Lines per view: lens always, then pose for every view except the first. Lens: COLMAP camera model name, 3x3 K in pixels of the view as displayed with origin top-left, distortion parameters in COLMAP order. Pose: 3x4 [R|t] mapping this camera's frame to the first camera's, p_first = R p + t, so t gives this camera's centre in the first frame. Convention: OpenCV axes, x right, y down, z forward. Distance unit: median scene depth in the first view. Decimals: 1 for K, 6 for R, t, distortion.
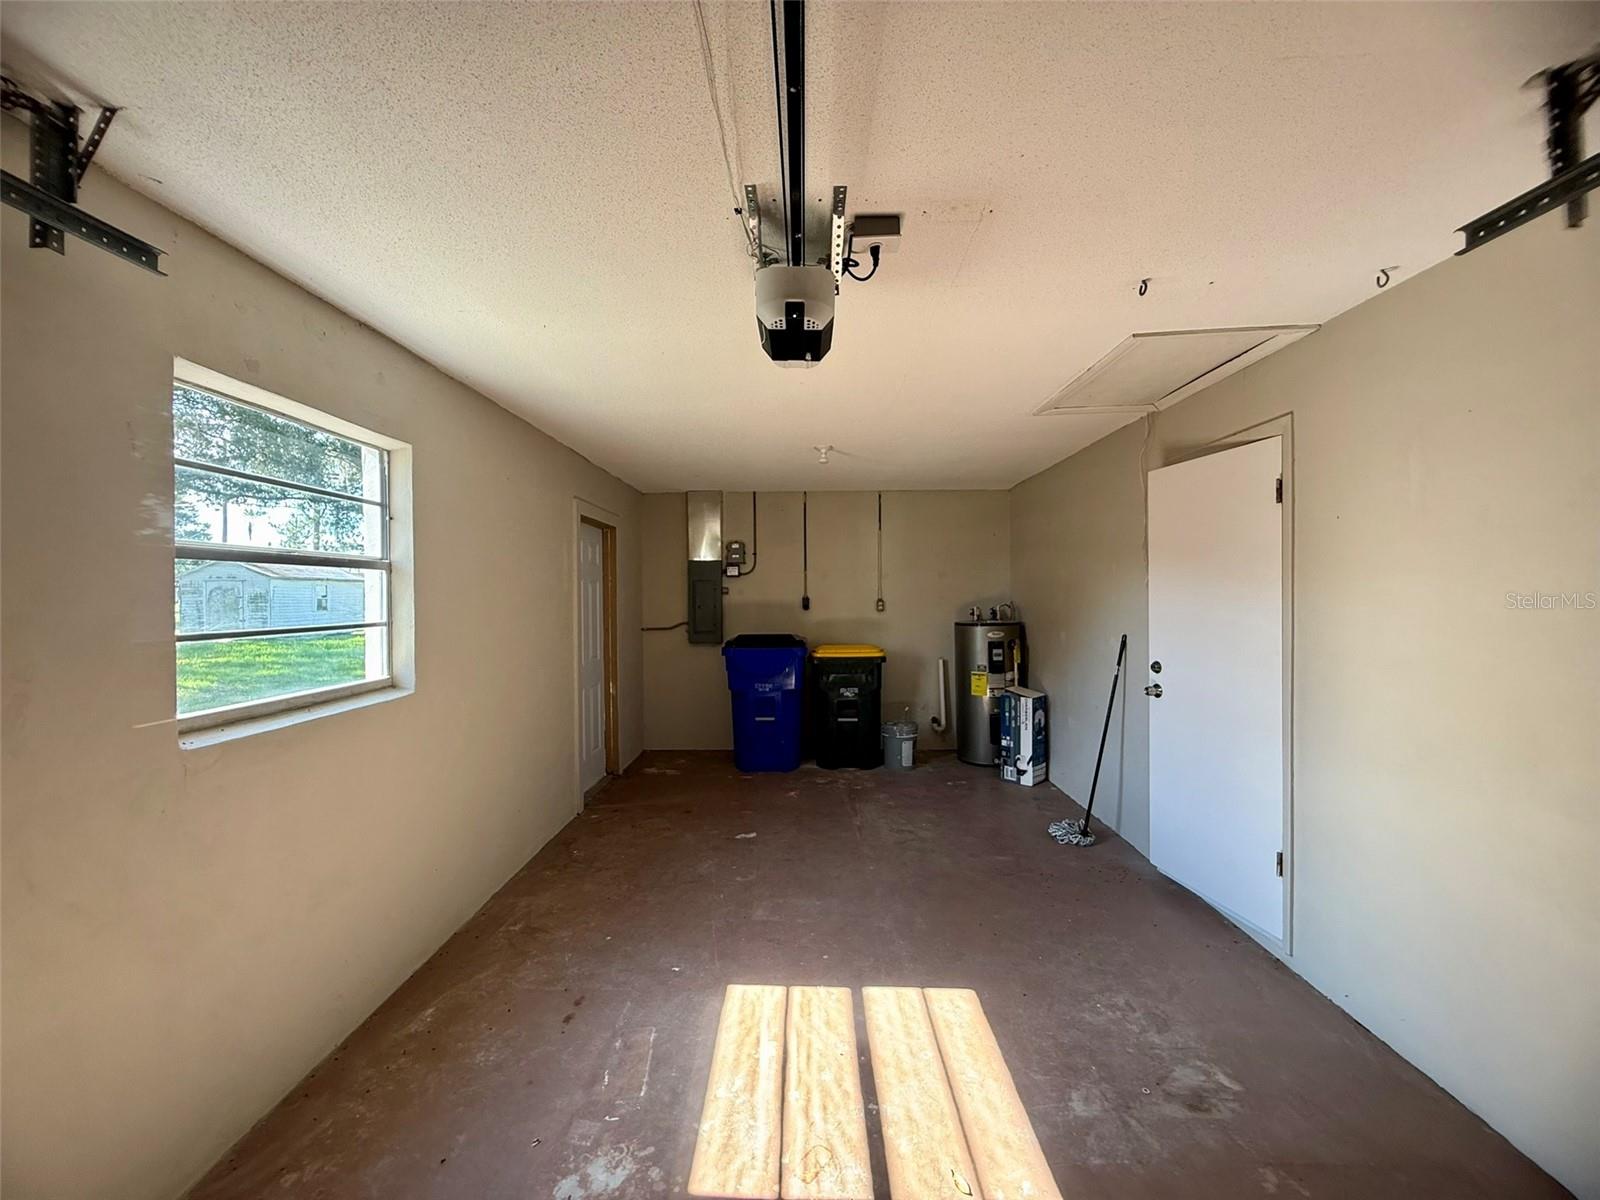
lens RADIAL K [[637.9, 0, 795.6], [0, 637.9, 600.0], [0, 0, 1]] dist [-0.000260, -0.000076]
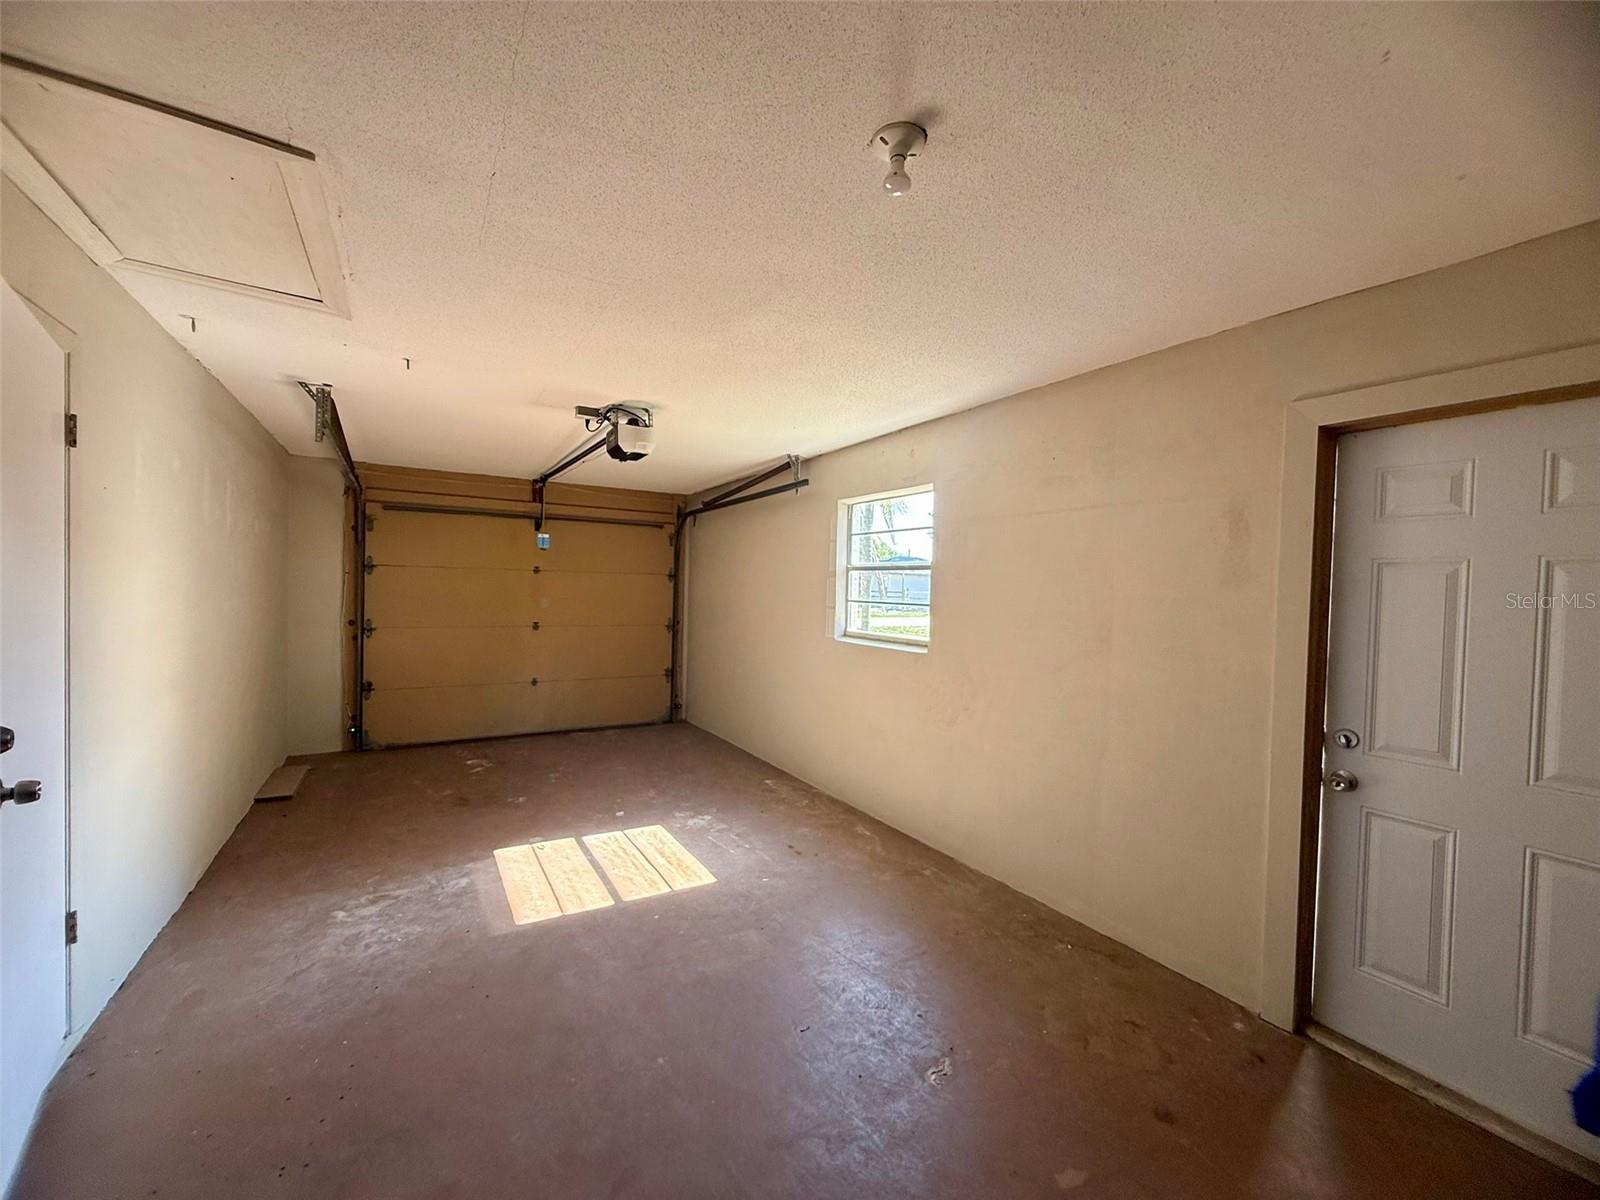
lens RADIAL K [[637.9, 0, 795.6], [0, 637.9, 600.0], [0, 0, 1]] dist [-0.000260, -0.000076]
pose [[-0.846004, -0.002496, -0.533171, 0.509063], [-0.023931, 0.999159, 0.033295, -0.021340], [0.532640, 0.040927, -0.845352, 2.414346]]
